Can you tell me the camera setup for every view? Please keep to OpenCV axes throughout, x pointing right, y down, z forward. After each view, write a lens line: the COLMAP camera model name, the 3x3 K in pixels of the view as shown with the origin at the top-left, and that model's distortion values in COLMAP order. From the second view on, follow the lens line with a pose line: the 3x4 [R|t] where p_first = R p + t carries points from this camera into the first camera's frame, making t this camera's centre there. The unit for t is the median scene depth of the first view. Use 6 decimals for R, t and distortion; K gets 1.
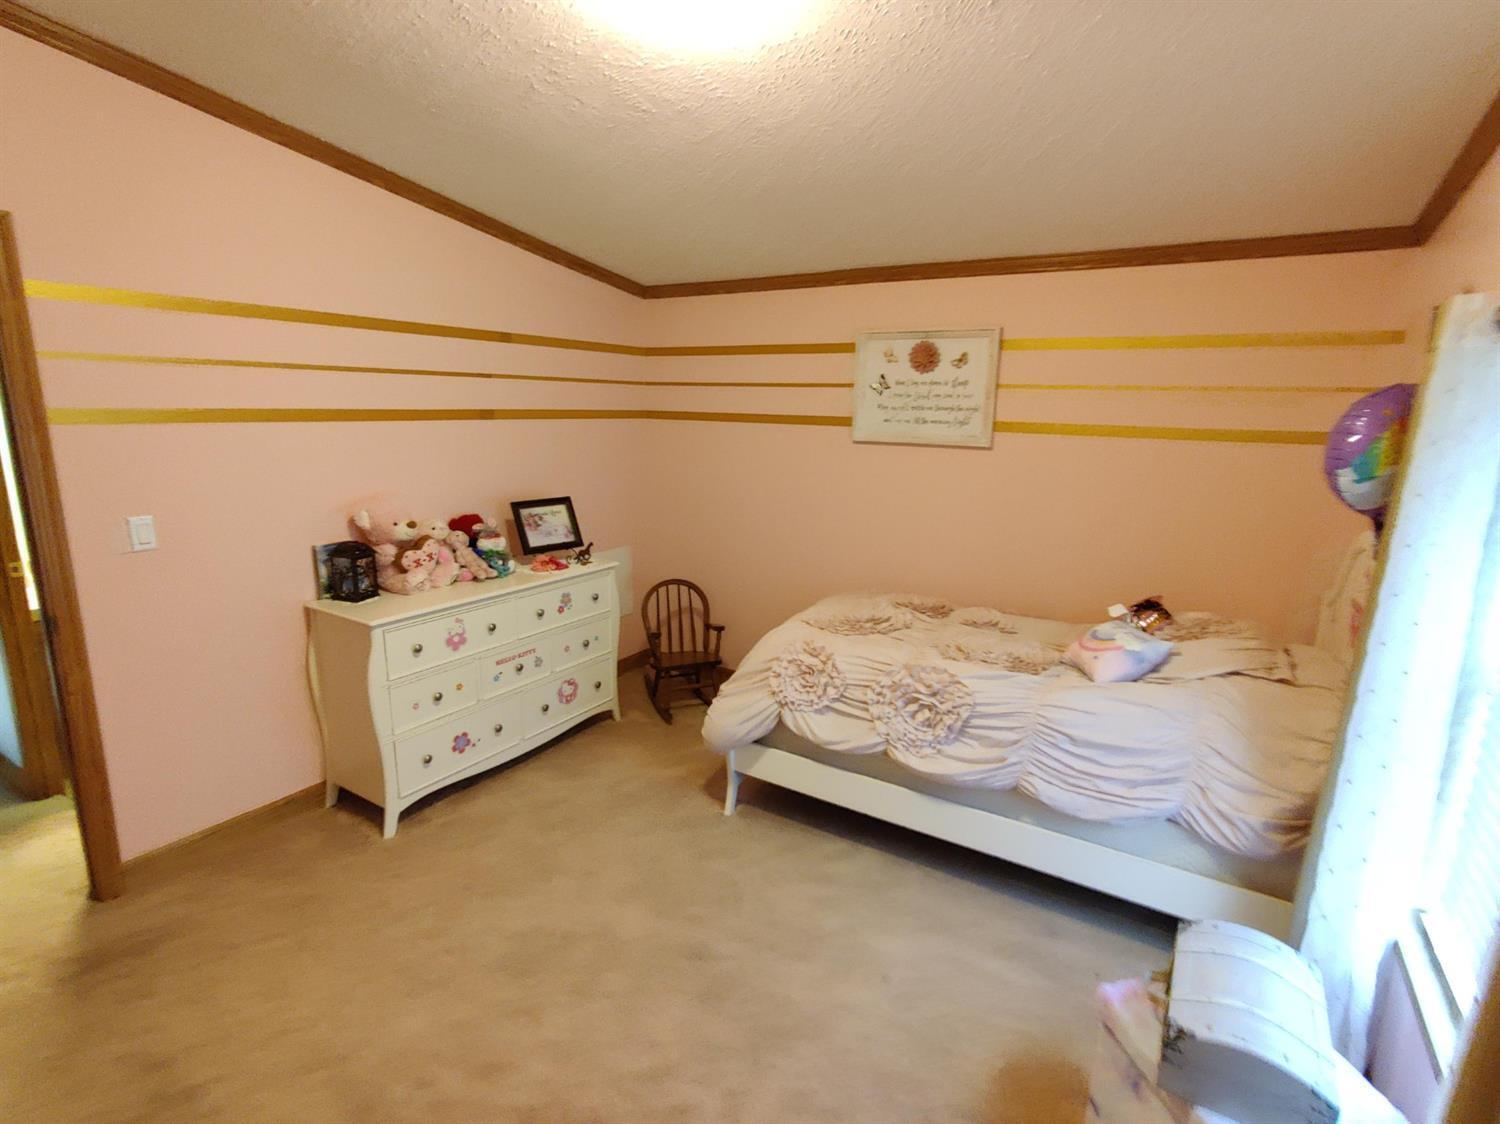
lens RADIAL K [[739.6, 0, 750.0], [0, 739.6, 562.0], [0, 0, 1]] dist [0.000273, 0.000259]
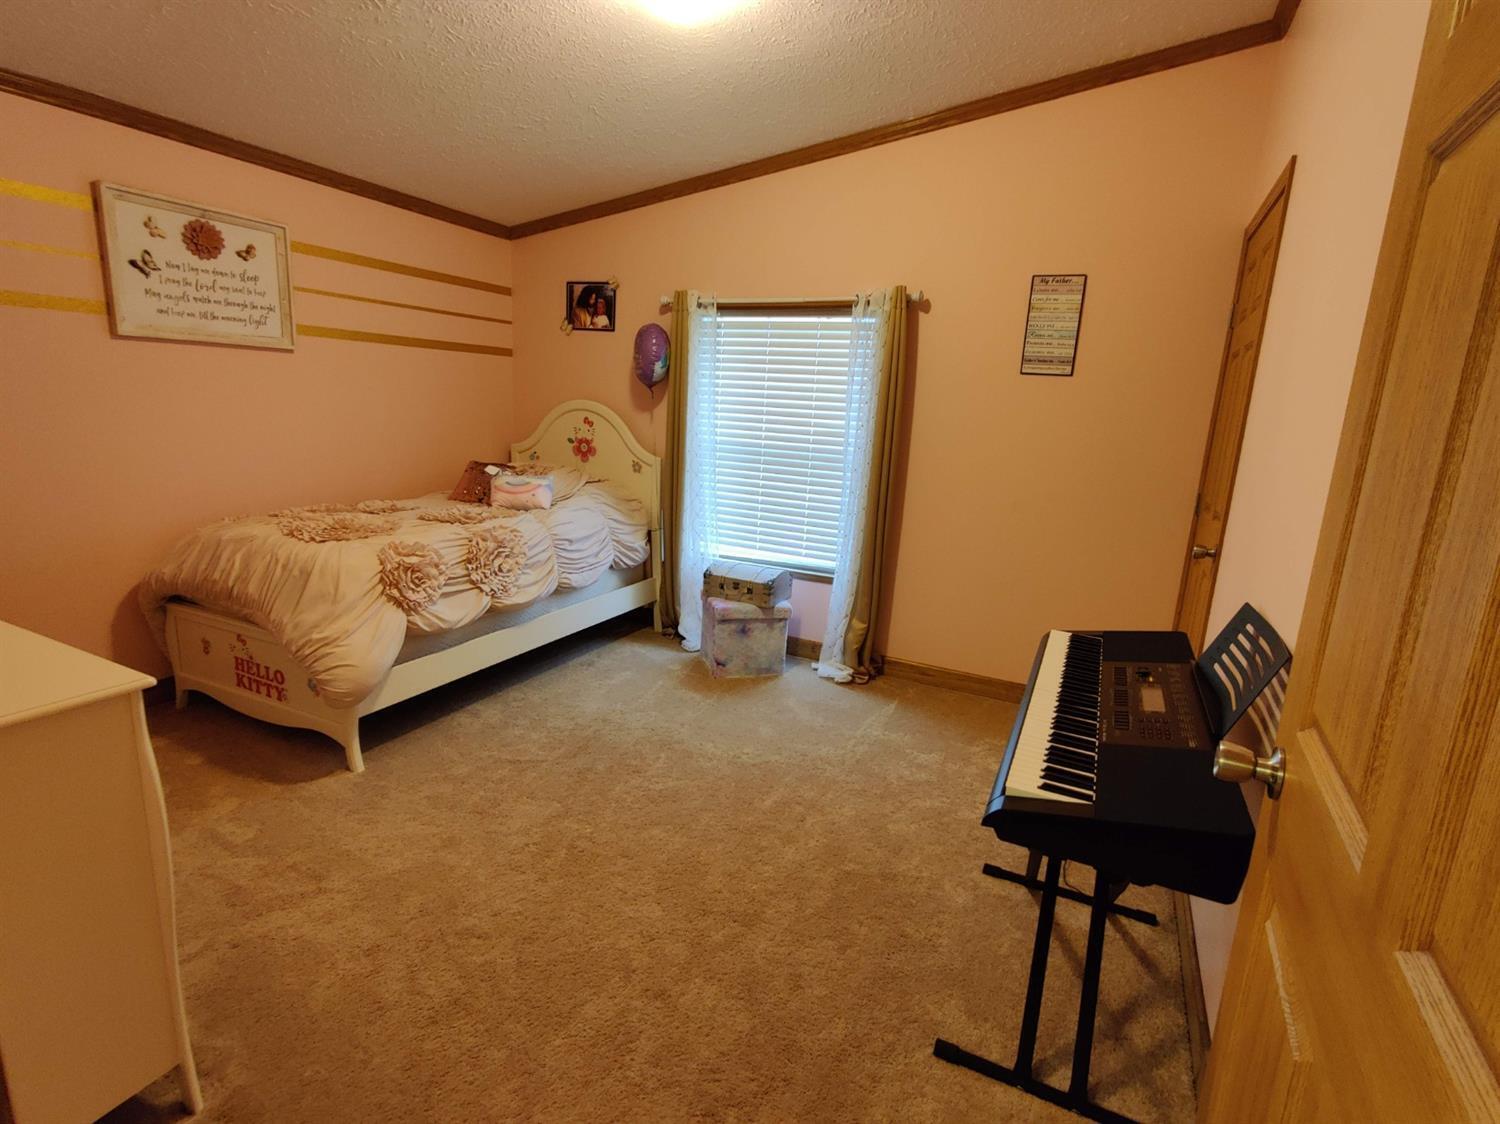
lens RADIAL K [[739.6, 0, 750.0], [0, 739.6, 562.0], [0, 0, 1]] dist [0.000273, 0.000259]
pose [[-0.103418, -0.242803, 0.964547, -0.765296], [0.149657, 0.954908, 0.256423, -0.044462], [-0.983315, 0.170870, -0.062418, 0.497405]]
